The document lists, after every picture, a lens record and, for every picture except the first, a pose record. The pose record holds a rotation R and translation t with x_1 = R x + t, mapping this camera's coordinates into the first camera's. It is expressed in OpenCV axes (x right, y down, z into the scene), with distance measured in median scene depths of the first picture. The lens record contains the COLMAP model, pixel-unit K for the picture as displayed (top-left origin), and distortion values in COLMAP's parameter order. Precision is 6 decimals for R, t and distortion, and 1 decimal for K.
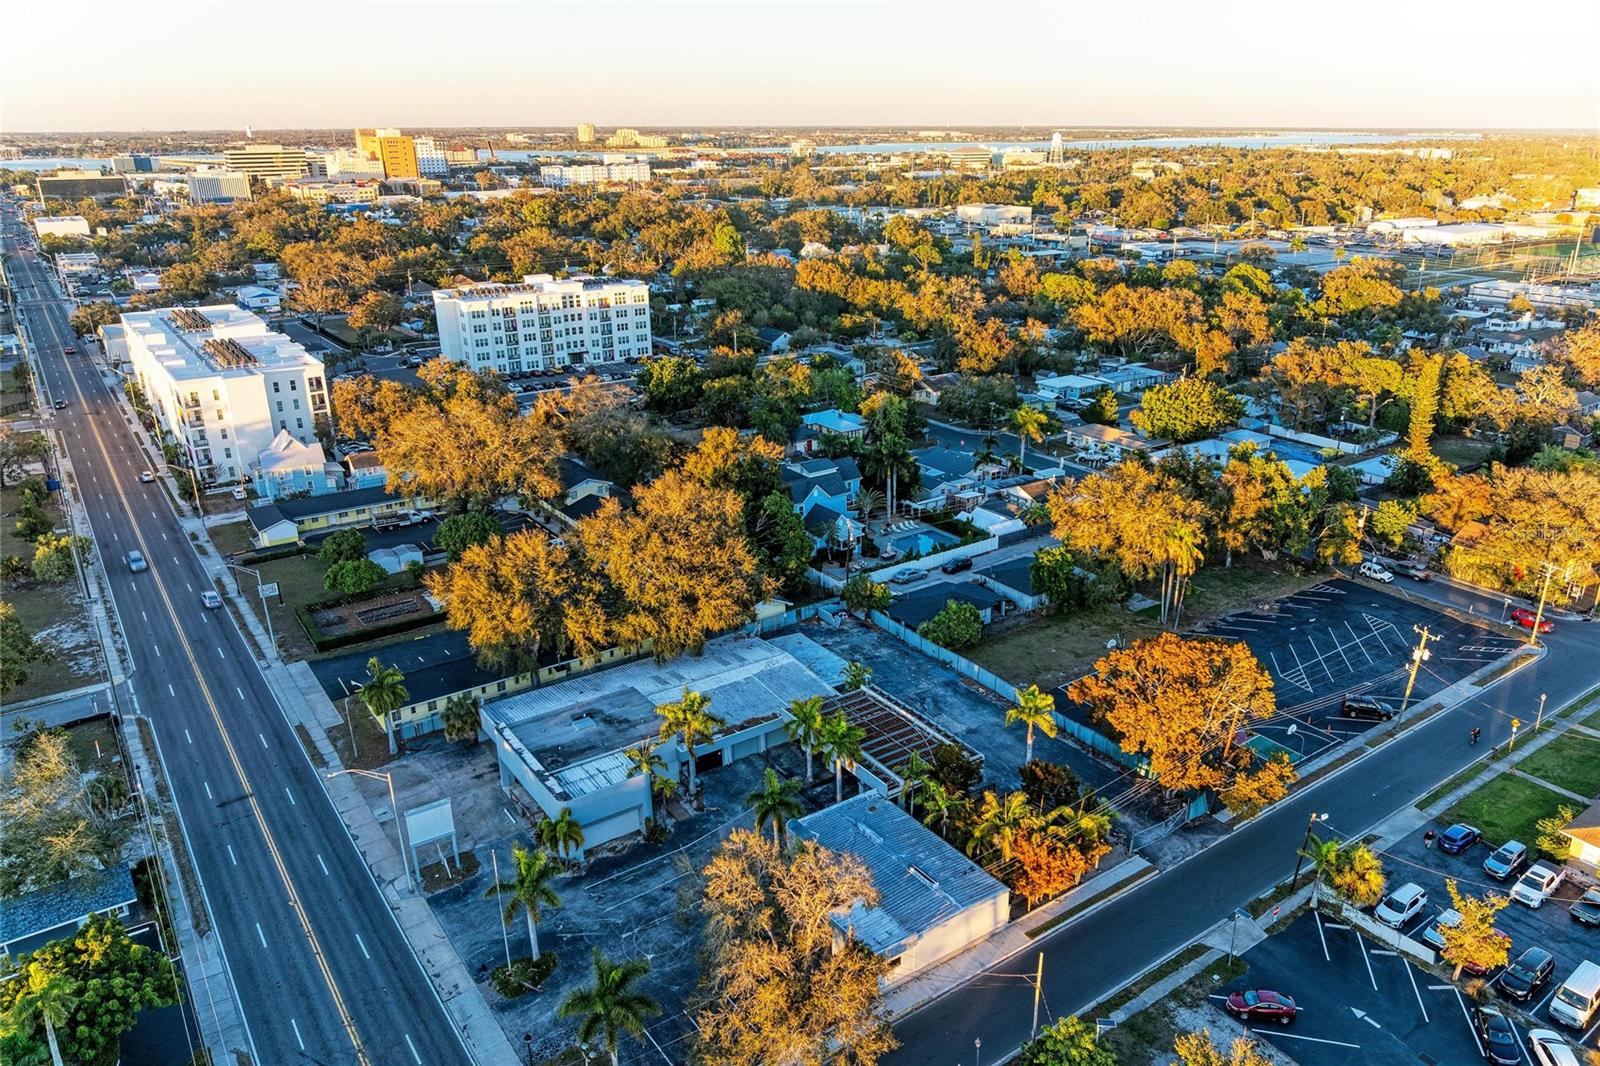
lens RADIAL K [[1136.5, 0, 813.6], [0, 1136.5, 541.3], [0, 0, 1]] dist [-0.008521, -0.002963]
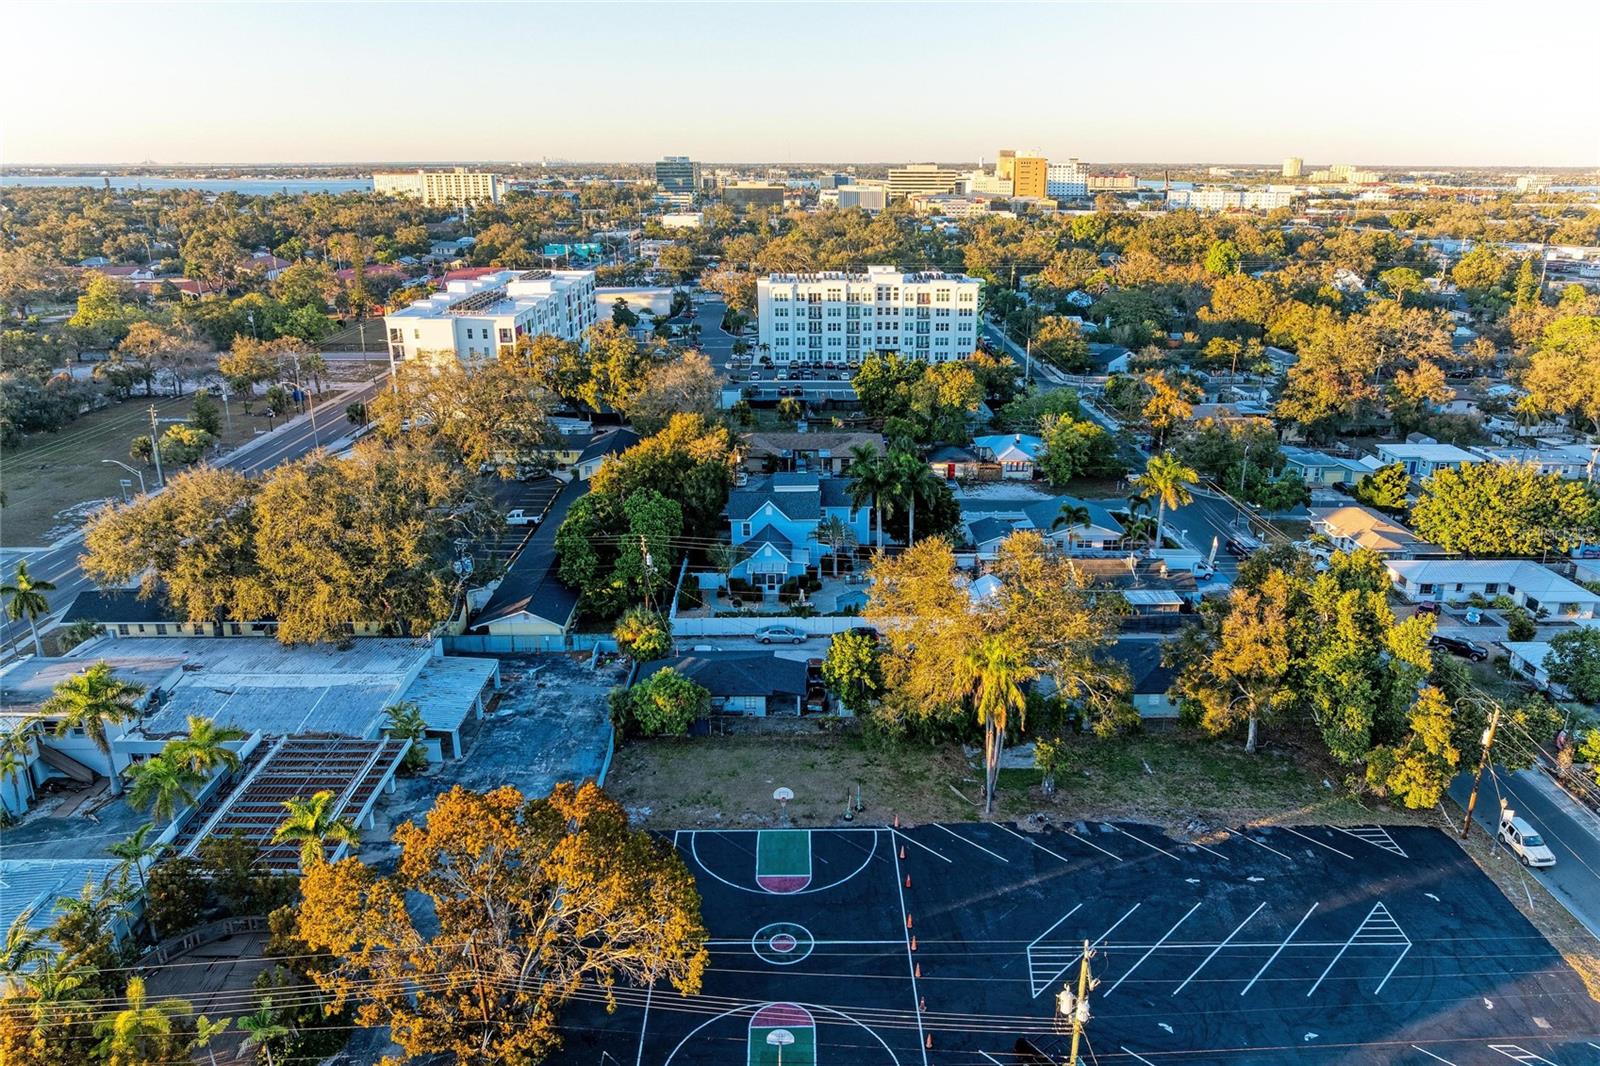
lens RADIAL K [[1131.8, 0, 814.9], [0, 1131.8, 529.0], [0, 0, 1]] dist [-0.007530, -0.006644]
pose [[0.828829, 0.180163, -0.529701, 0.383676], [-0.200174, 0.979557, 0.019956, -0.044996], [0.522468, 0.089493, 0.847949, 0.306564]]
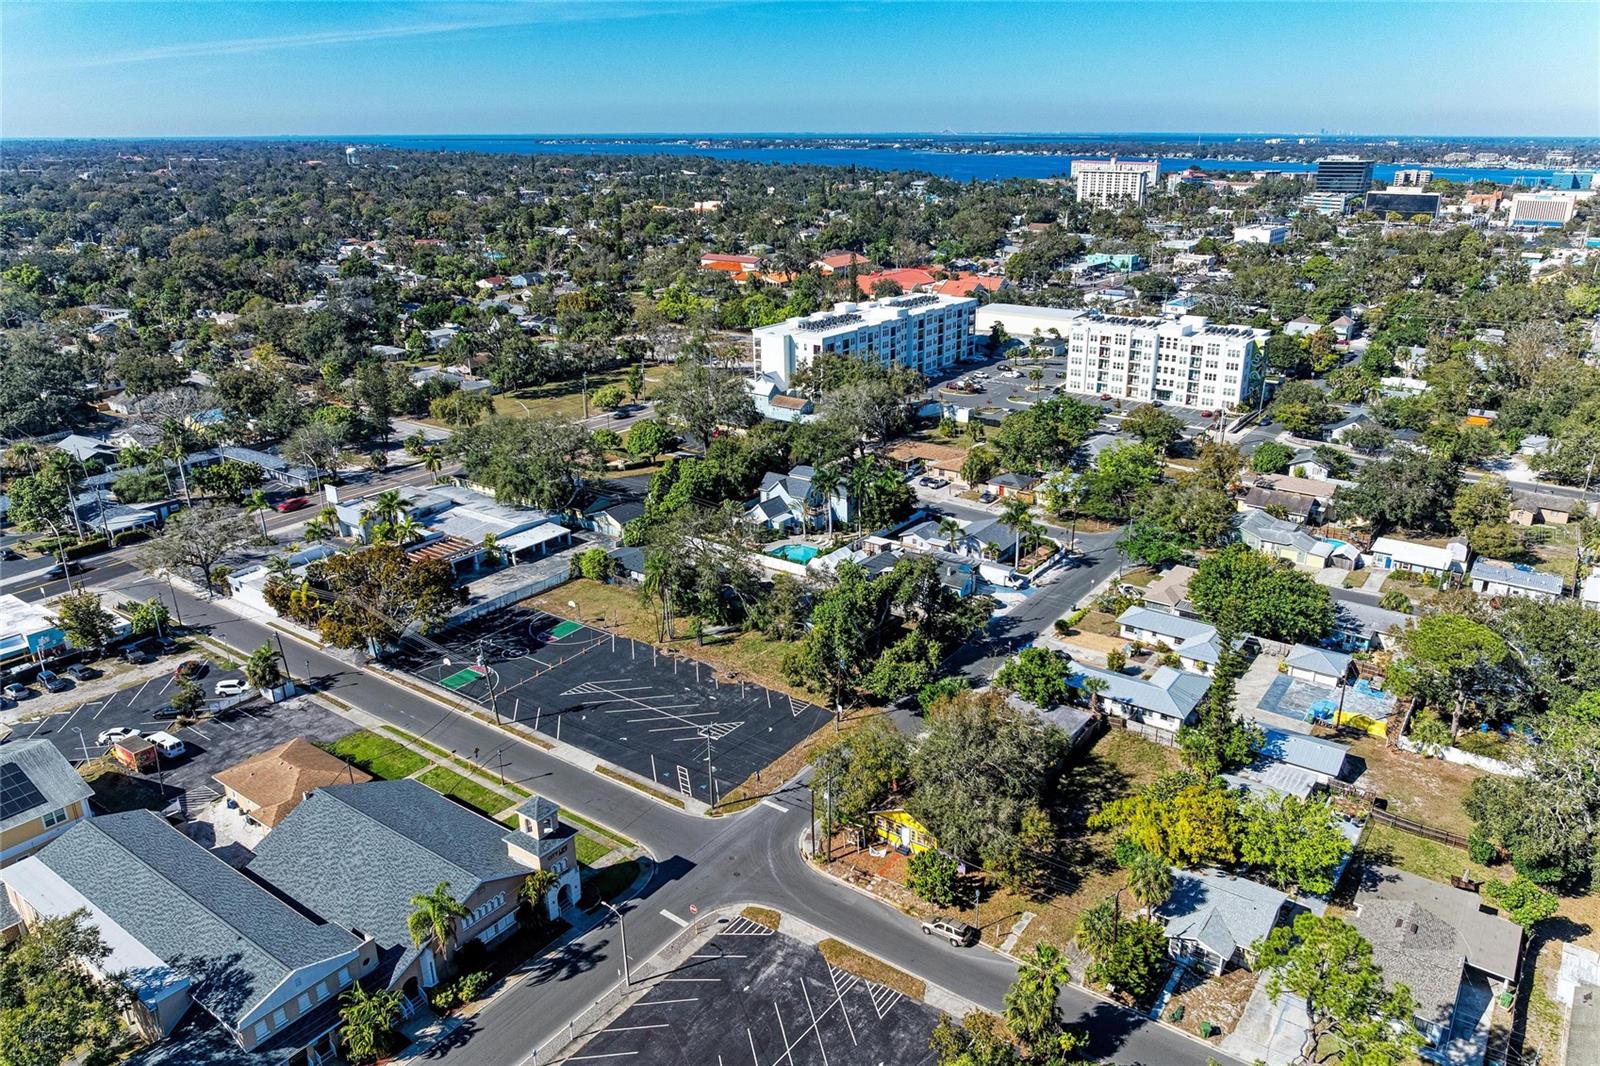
lens RADIAL K [[1137.3, 0, 802.1], [0, 1137.3, 502.8], [0, 0, 1]] dist [-0.005124, -0.001871]
pose [[0.323257, 0.301041, -0.897150, 1.007127], [-0.327247, 0.925120, 0.192514, -0.244658], [0.887927, 0.231358, 0.397567, 0.451070]]
